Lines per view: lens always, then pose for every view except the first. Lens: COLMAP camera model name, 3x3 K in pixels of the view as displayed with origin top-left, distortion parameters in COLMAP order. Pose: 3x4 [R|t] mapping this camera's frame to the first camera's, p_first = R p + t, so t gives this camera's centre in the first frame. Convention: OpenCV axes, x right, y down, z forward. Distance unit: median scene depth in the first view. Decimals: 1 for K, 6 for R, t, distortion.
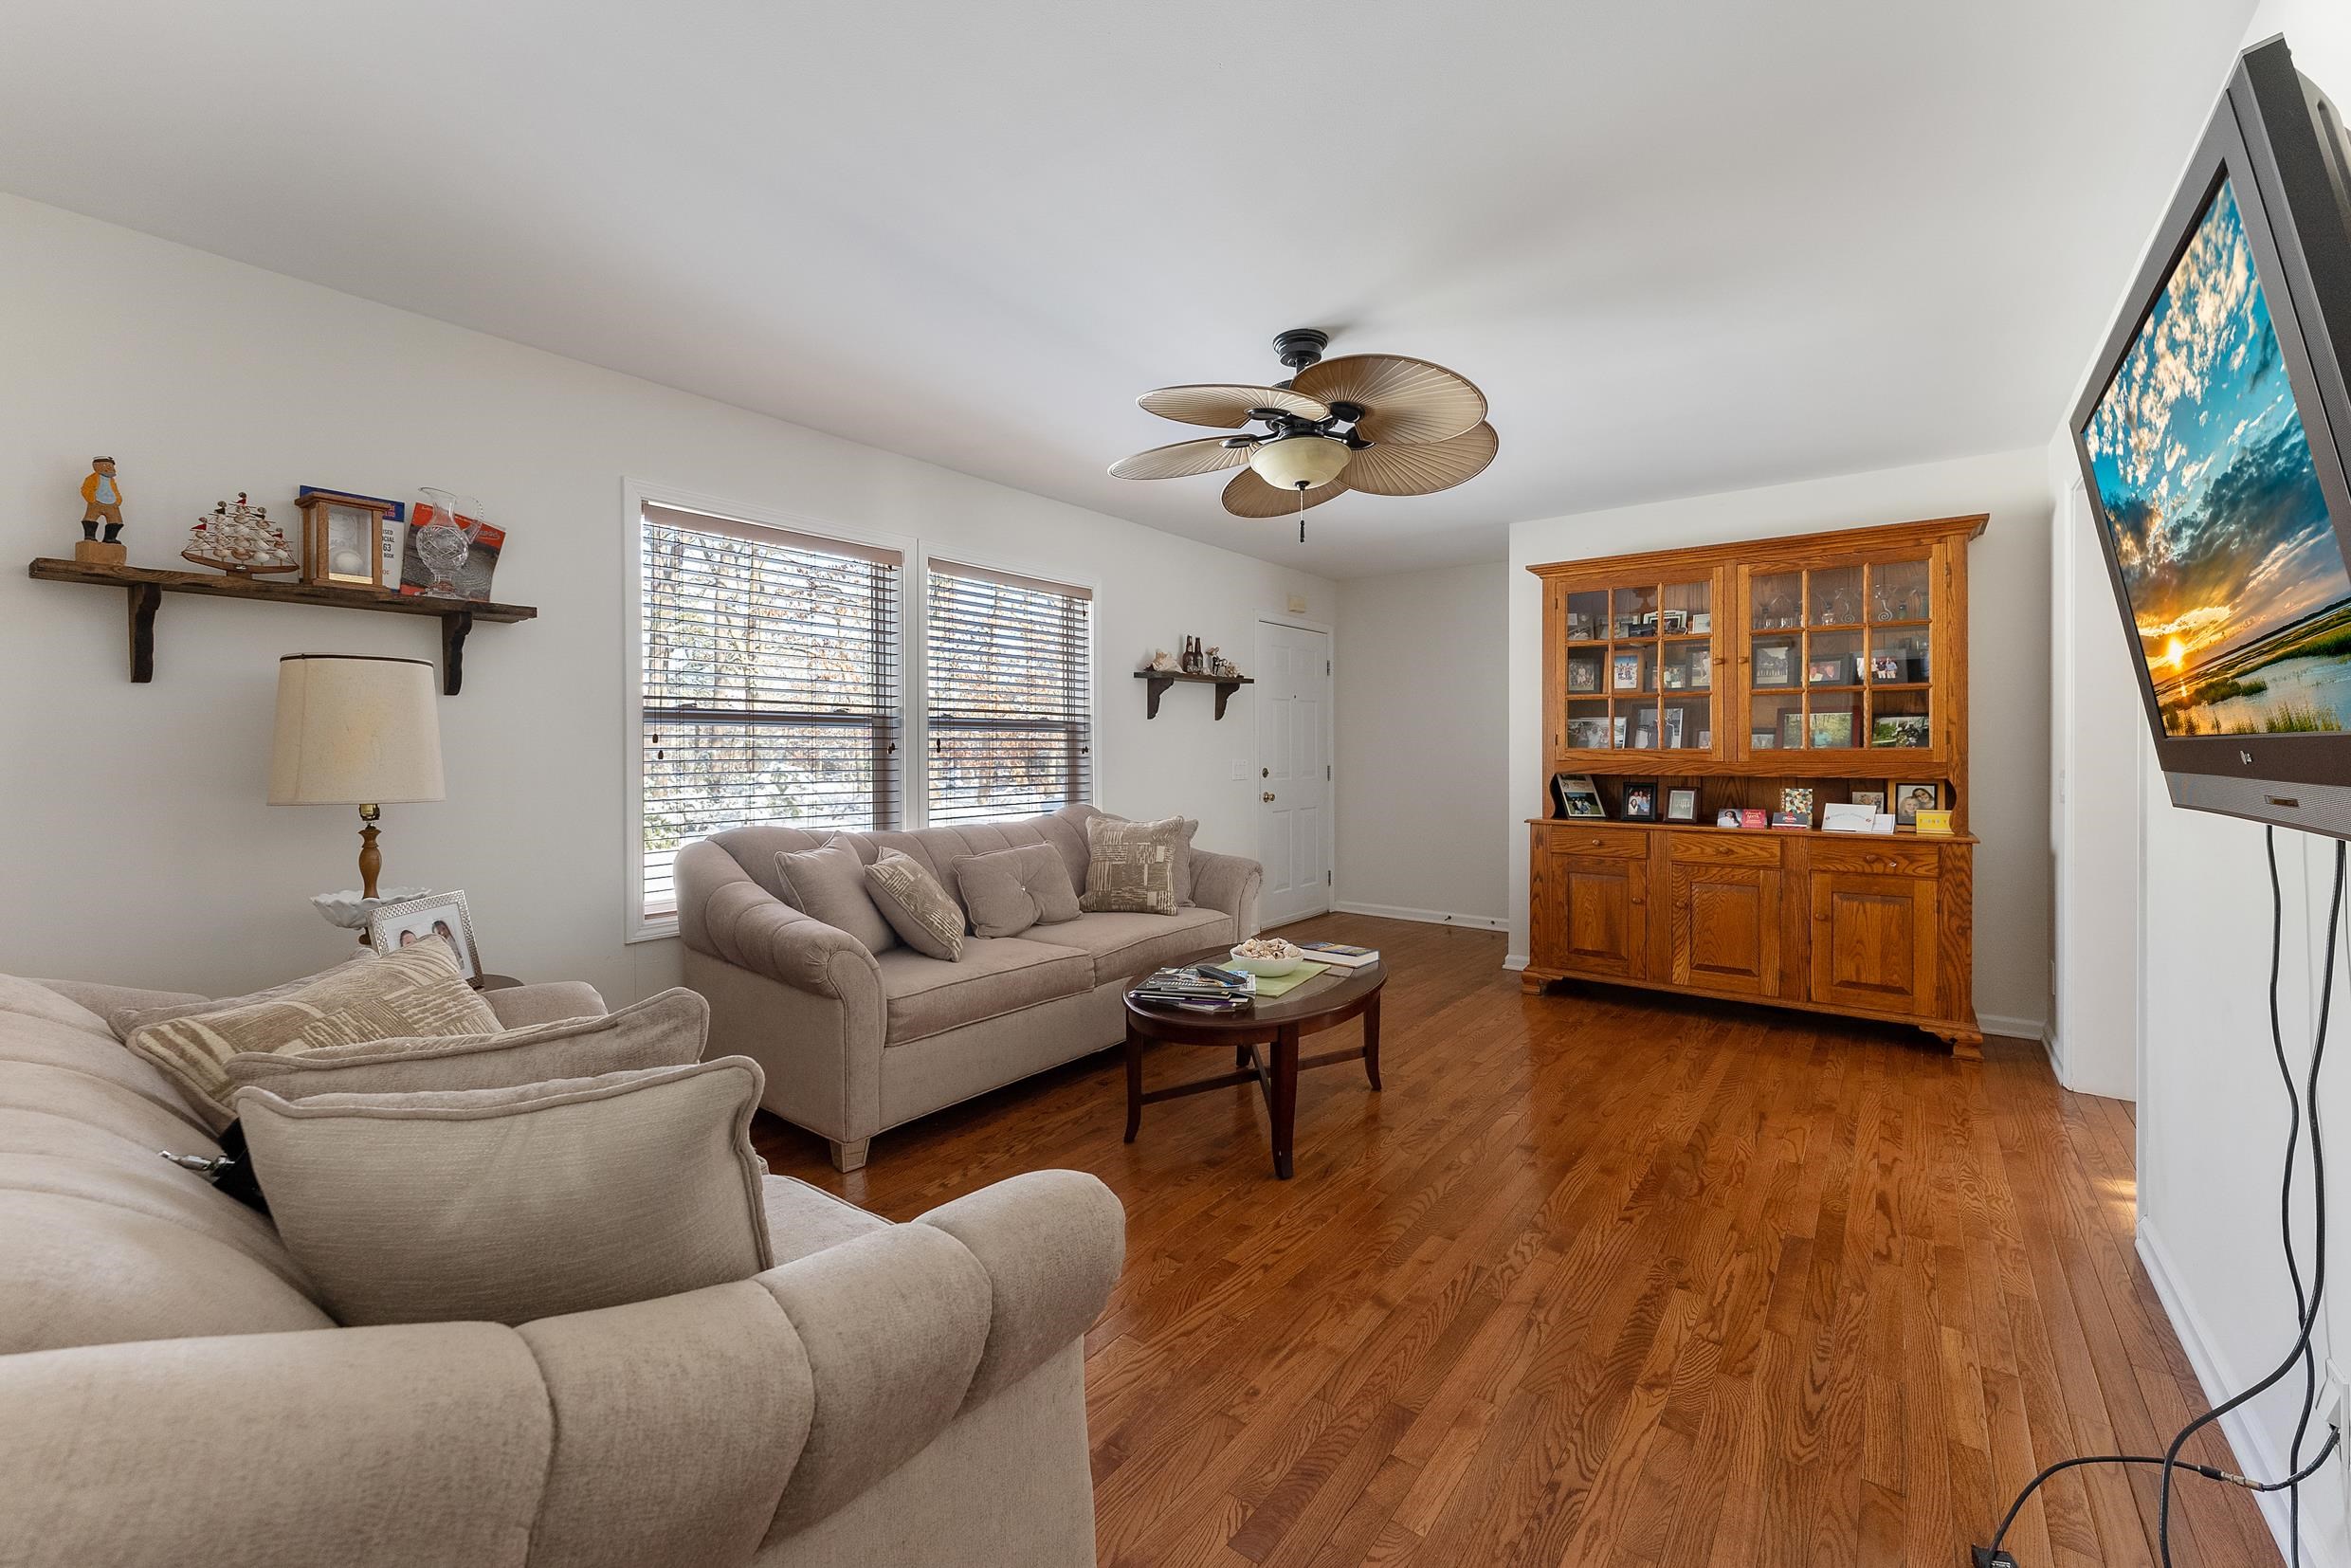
lens RADIAL K [[956.4, 0, 1160.3], [0, 956.4, 743.0], [0, 0, 1]] dist [-0.002833, -0.000594]
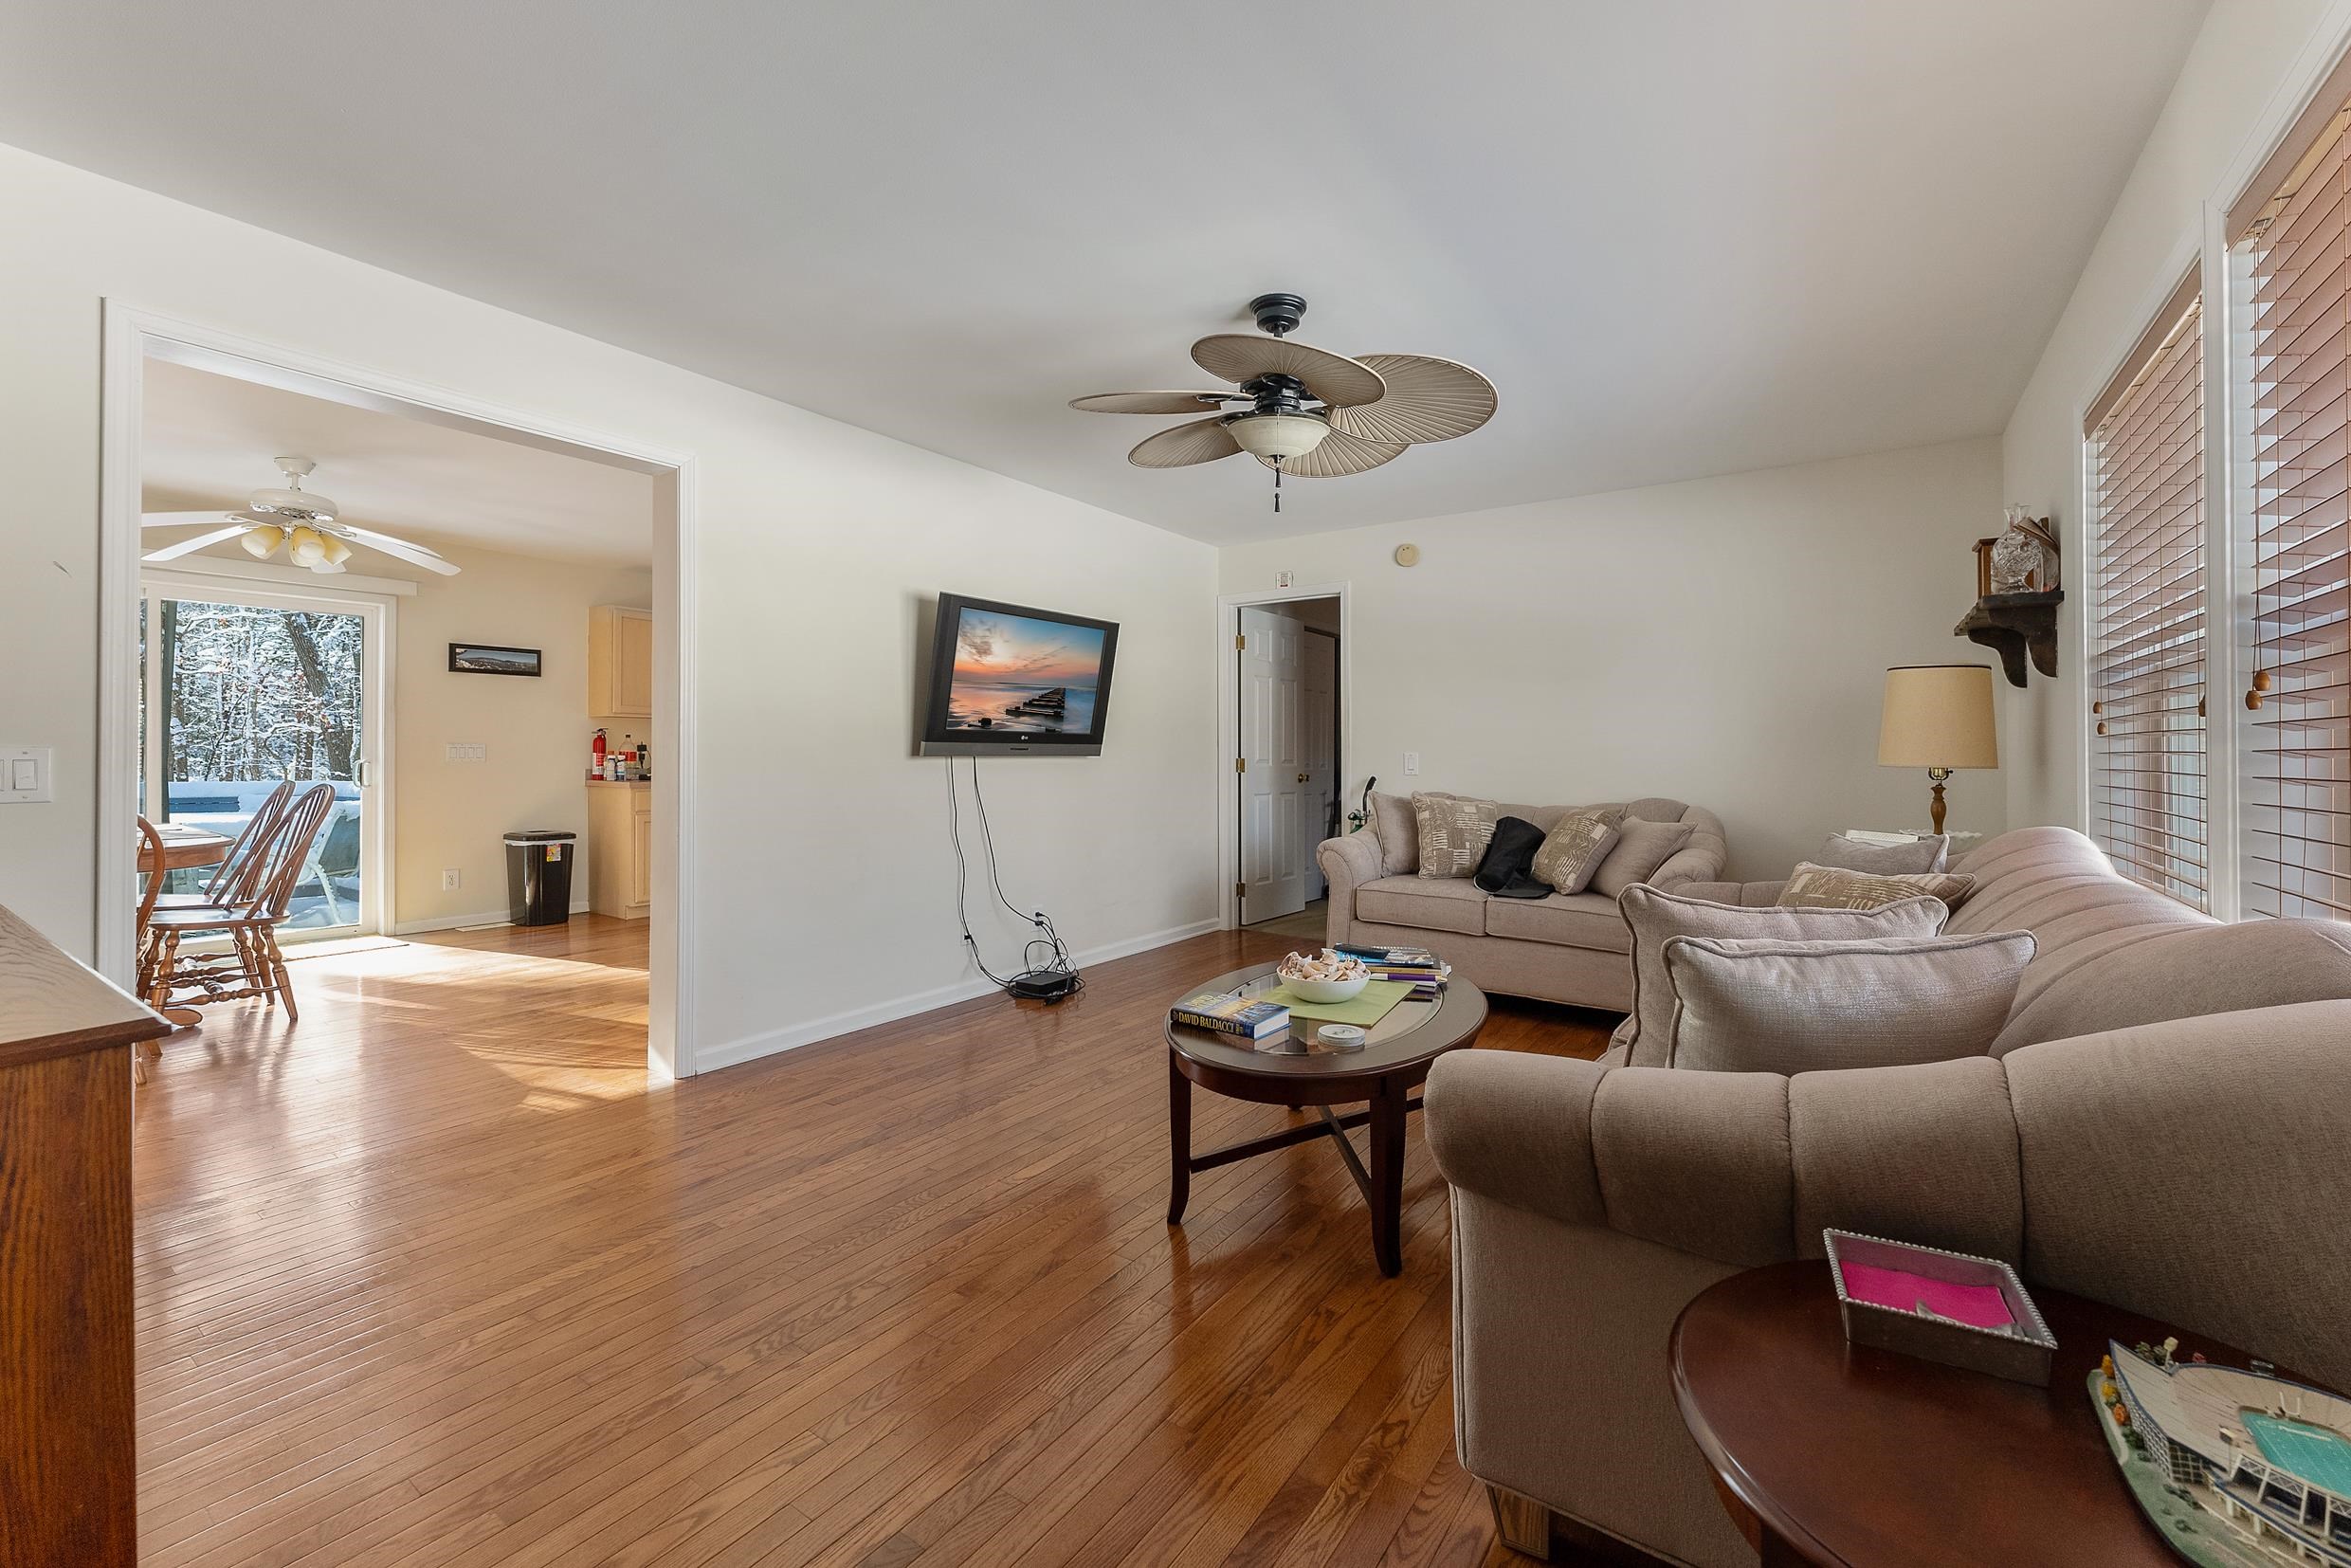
lens RADIAL K [[956.4, 0, 1176.6], [0, 956.4, 761.8], [0, 0, 1]] dist [-0.002833, -0.000594]
pose [[-0.998812, -0.001897, -0.048699, 0.290385], [-0.002250, 0.999972, 0.007203, 0.037059], [0.048684, 0.007304, -0.998788, 1.888992]]
